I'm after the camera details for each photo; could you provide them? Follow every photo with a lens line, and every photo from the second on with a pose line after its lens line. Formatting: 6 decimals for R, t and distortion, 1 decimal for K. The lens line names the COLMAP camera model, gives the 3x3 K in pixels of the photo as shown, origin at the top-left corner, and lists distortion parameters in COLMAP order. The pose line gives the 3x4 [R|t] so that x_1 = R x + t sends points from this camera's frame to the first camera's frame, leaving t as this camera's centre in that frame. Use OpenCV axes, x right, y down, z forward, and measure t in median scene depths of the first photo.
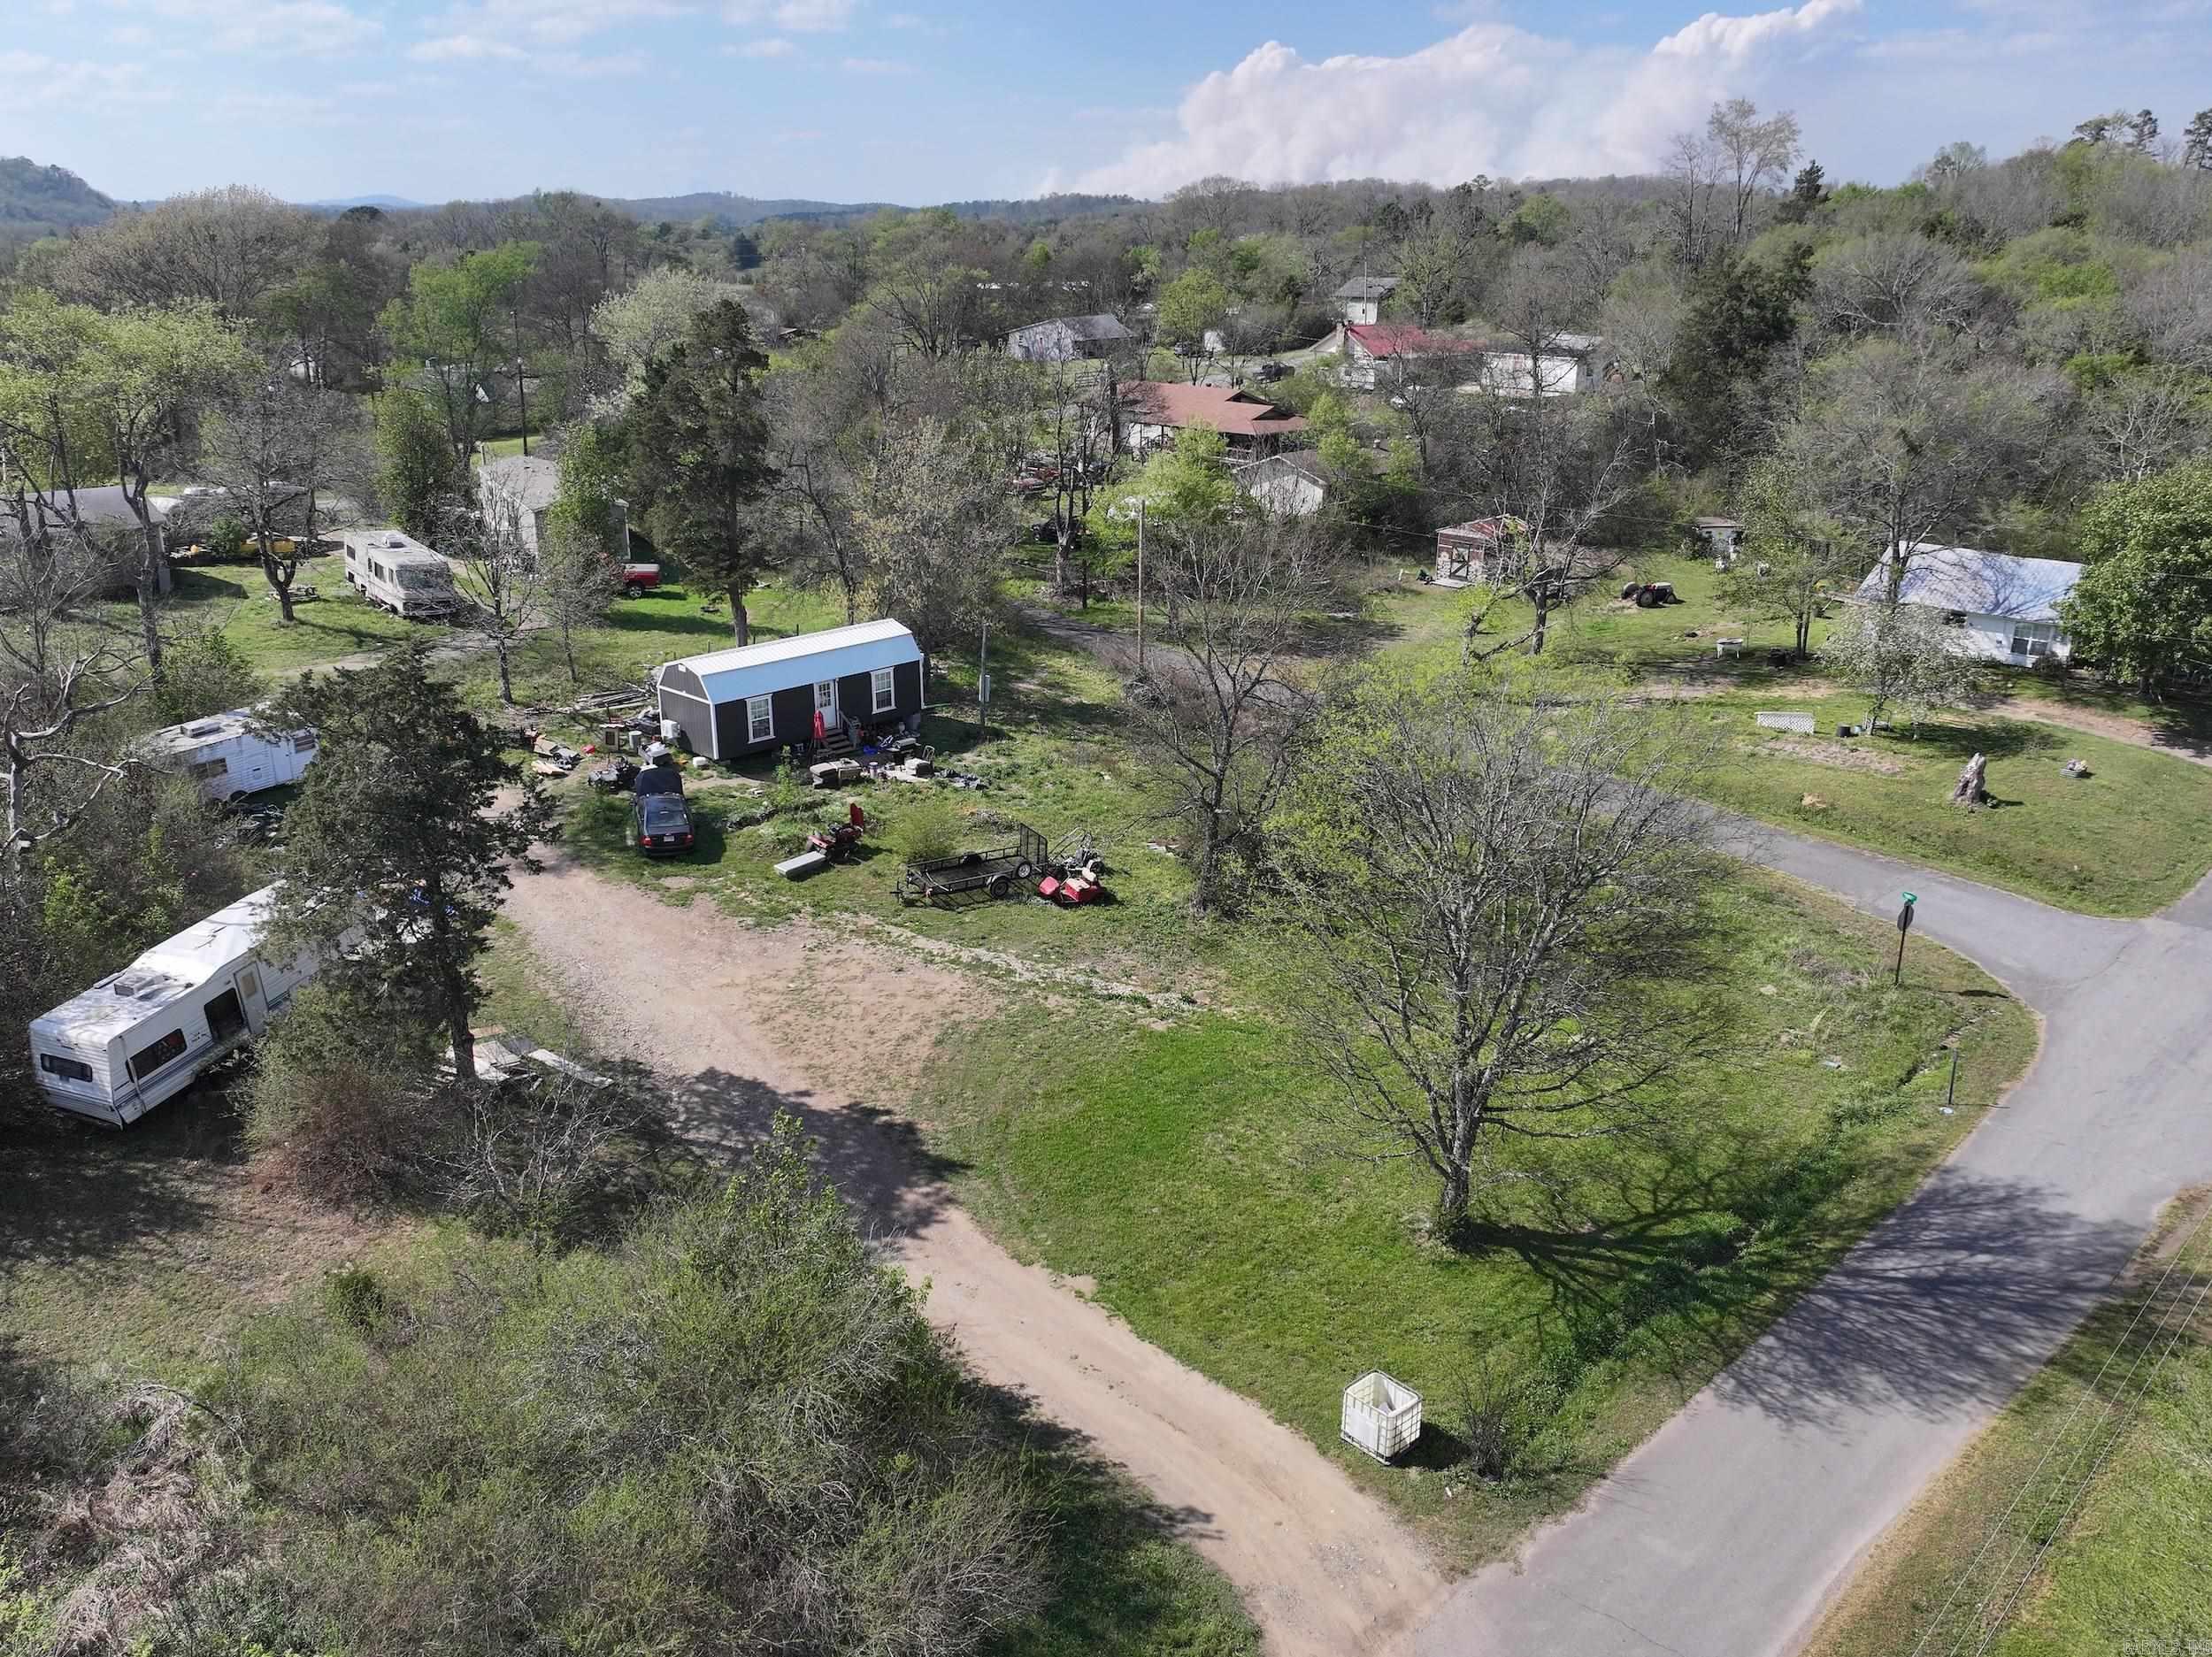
lens RADIAL K [[1748.6, 0, 1101.4], [0, 1748.6, 809.9], [0, 0, 1]] dist [0.014669, 0.005067]
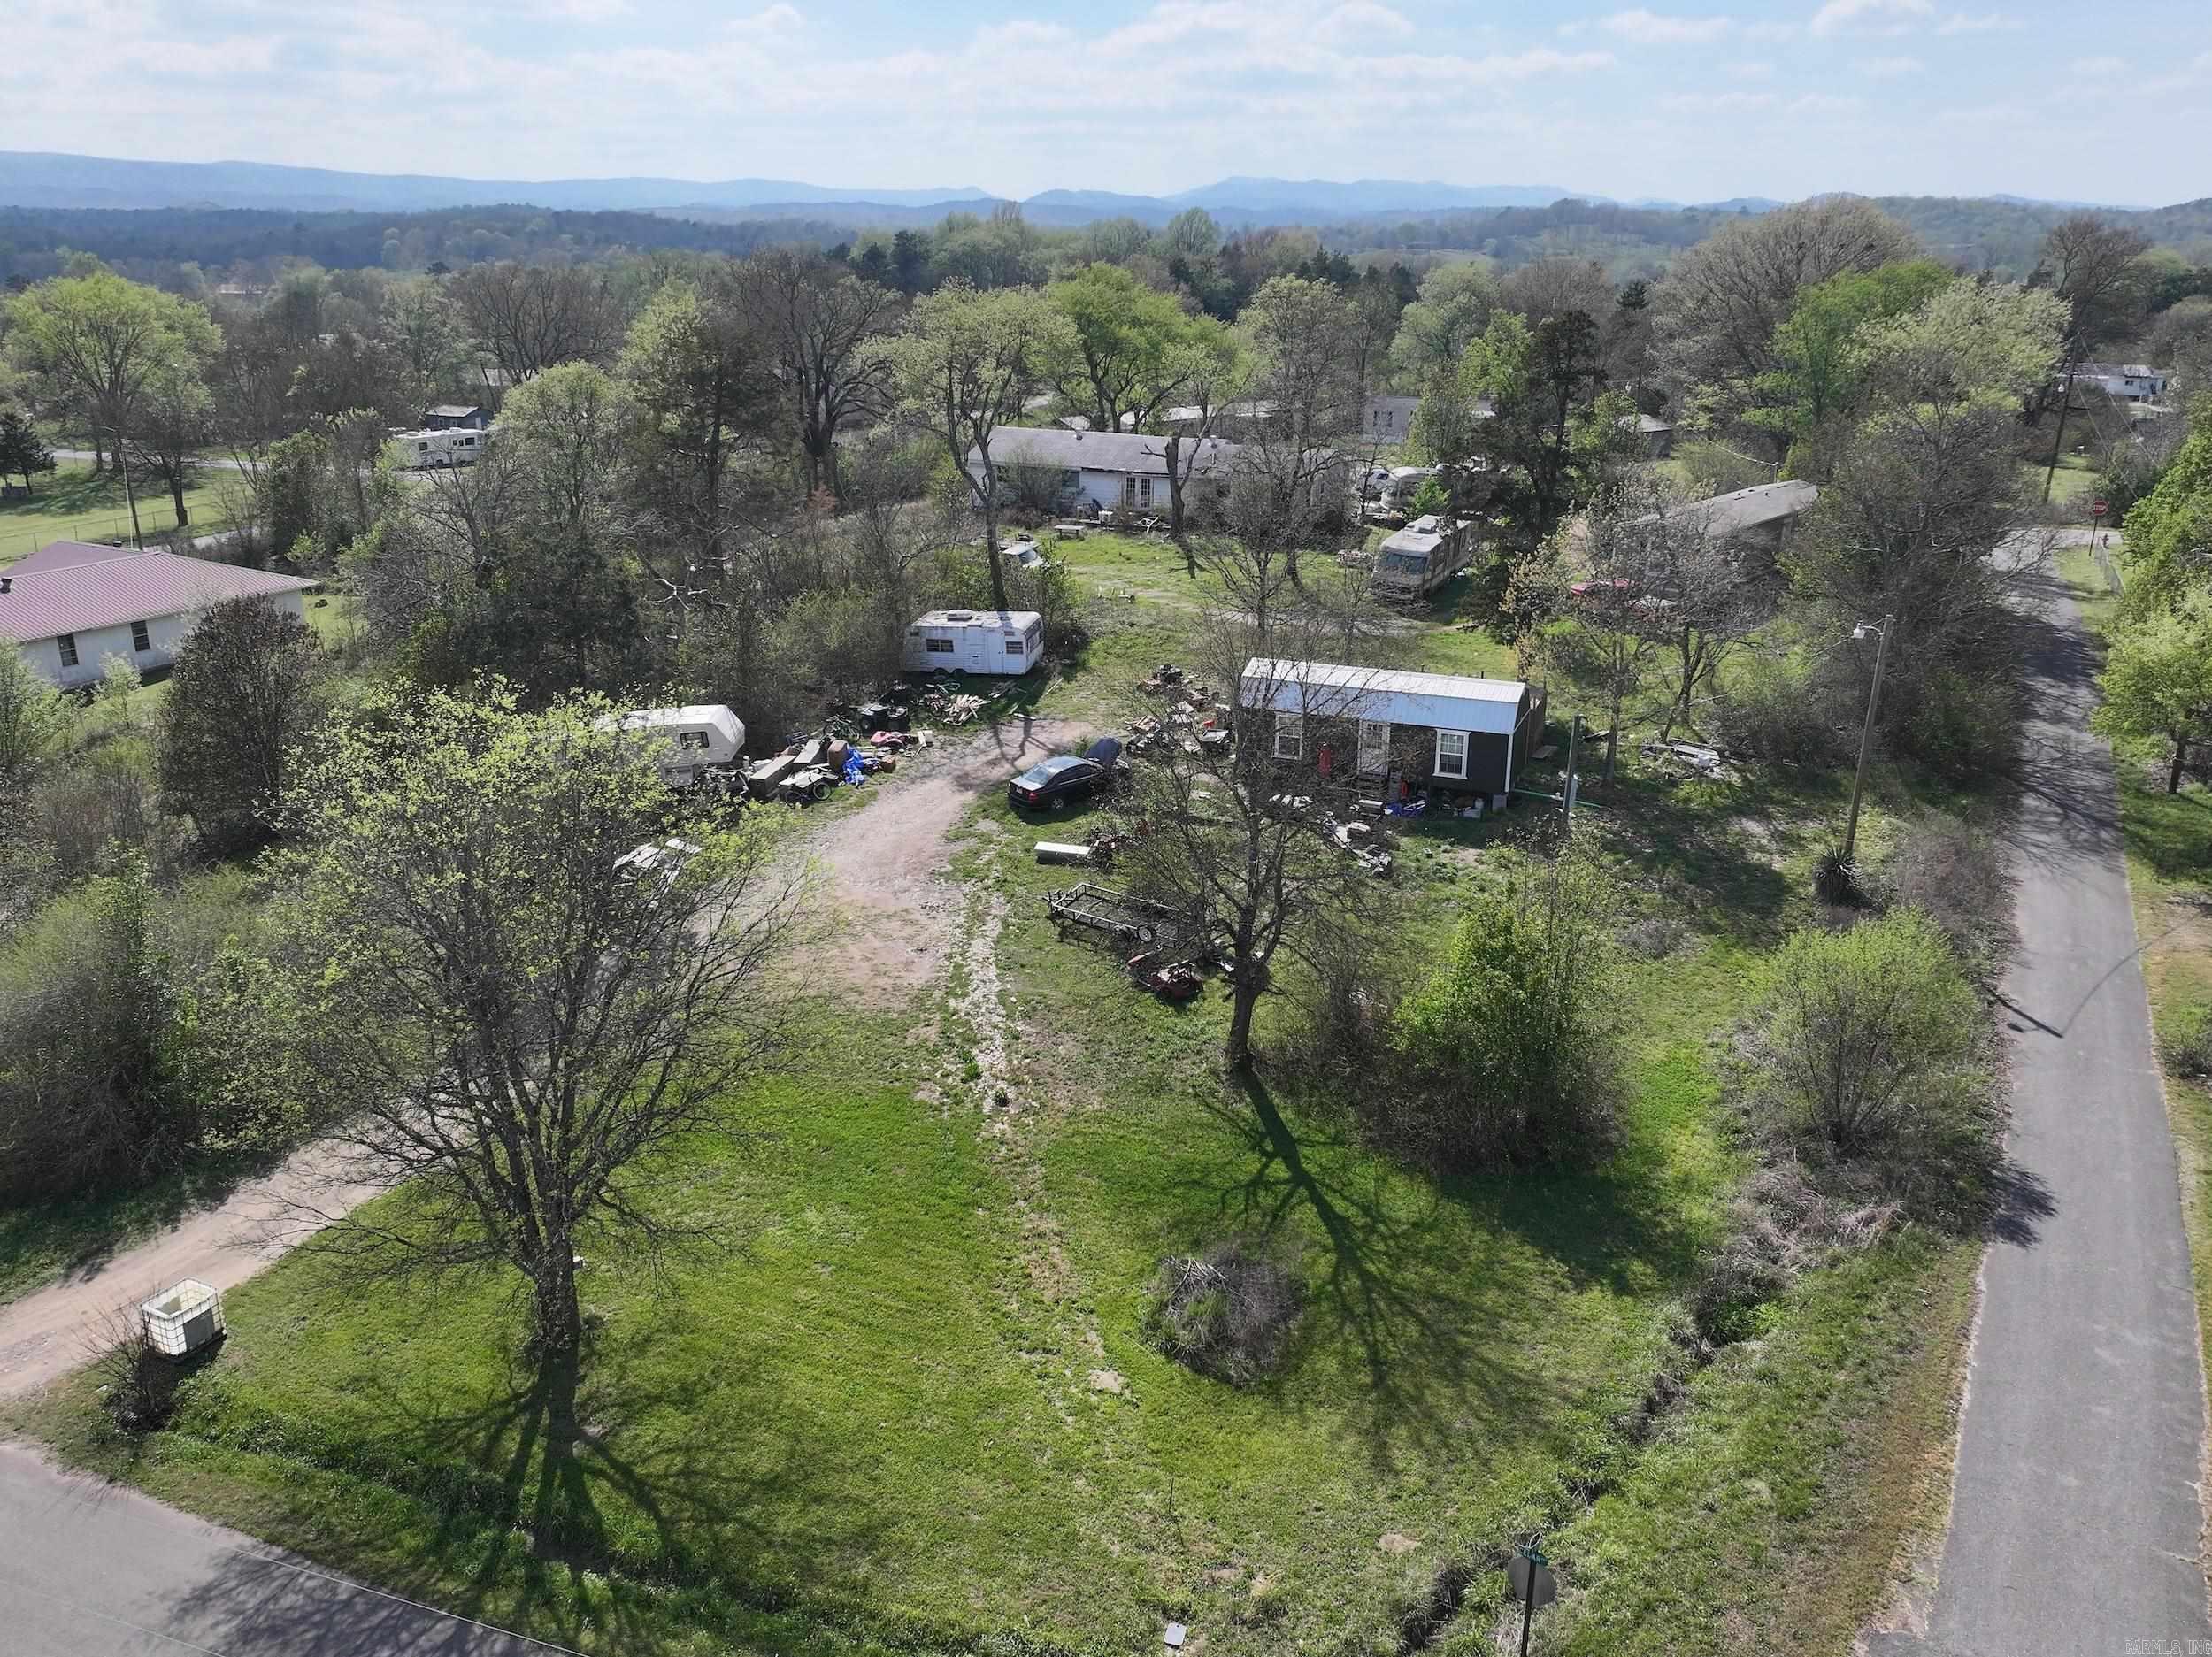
lens RADIAL K [[1748.6, 0, 1098.0], [0, 1748.6, 811.2], [0, 0, 1]] dist [0.014669, 0.005067]
pose [[0.368273, 0.293569, -0.882152, 0.708144], [-0.297182, 0.936230, 0.187501, -0.183110], [0.880942, 0.193108, 0.432031, 0.557409]]
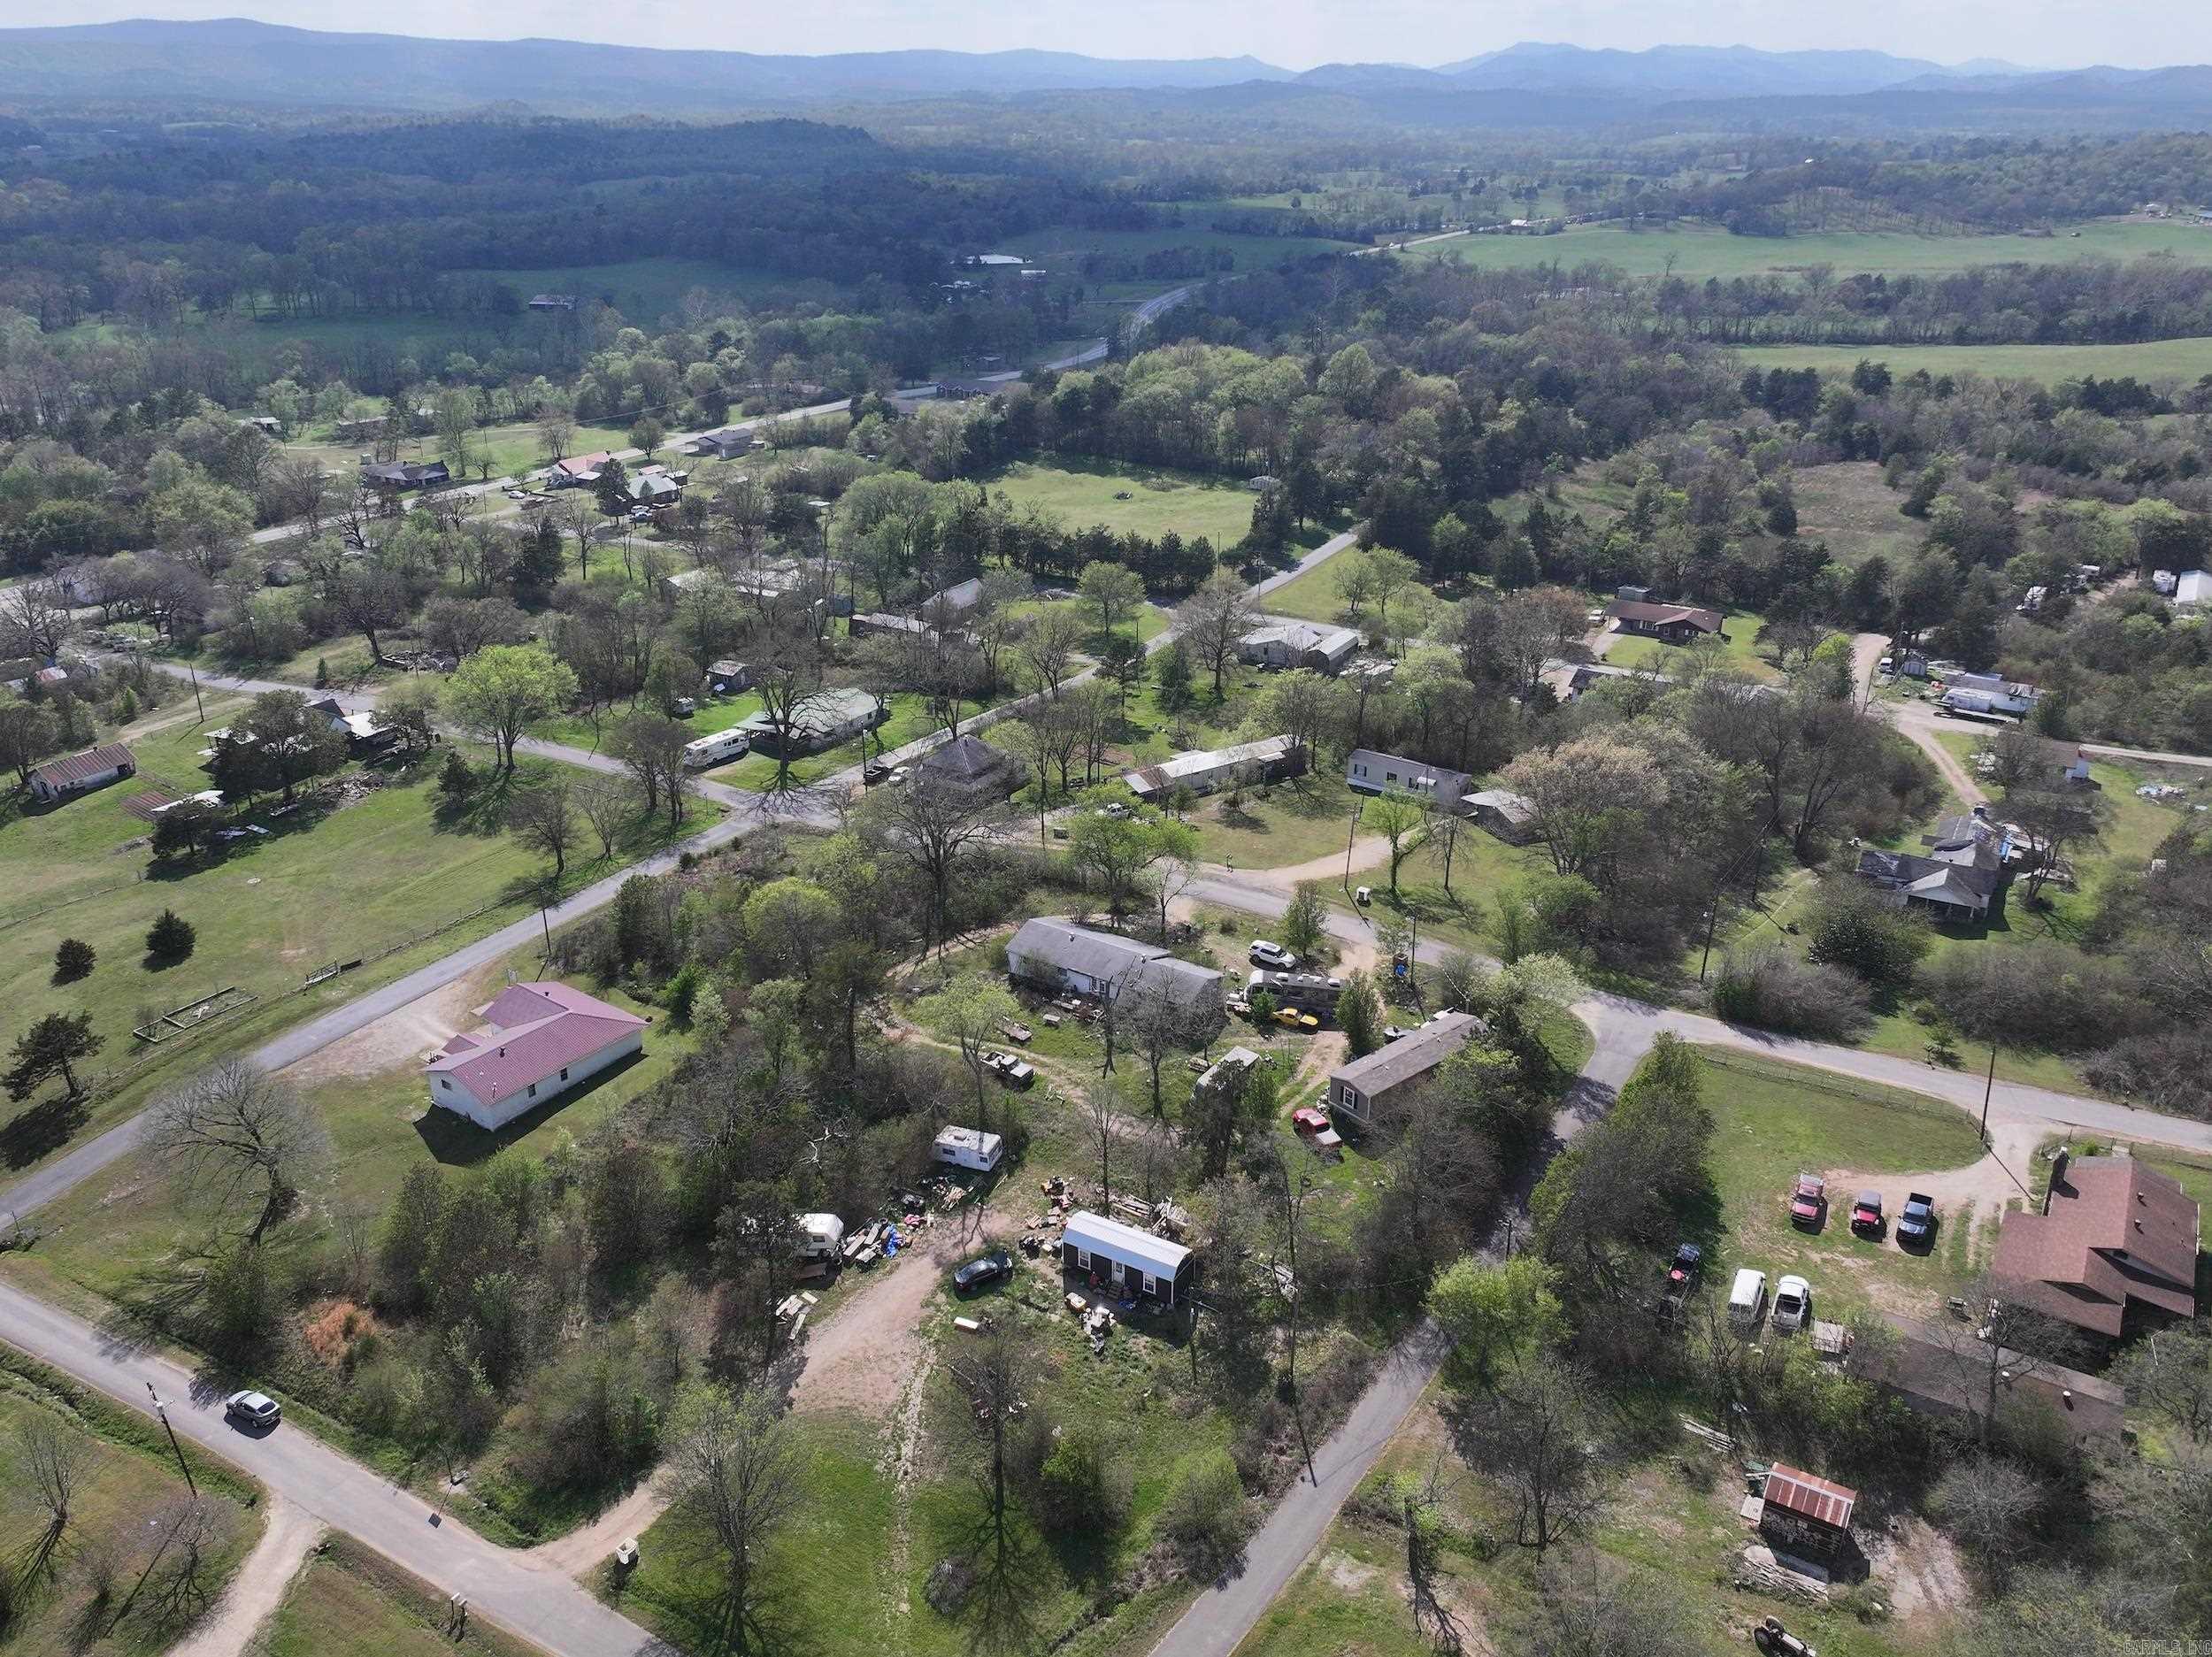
lens RADIAL K [[1748.6, 0, 1092.7], [0, 1748.6, 835.6], [0, 0, 1]] dist [0.014669, 0.005067]
pose [[0.224402, 0.385512, -0.895000, 1.672227], [-0.310800, 0.898773, 0.309210, -1.303297], [0.923605, 0.208779, 0.321503, 0.255721]]
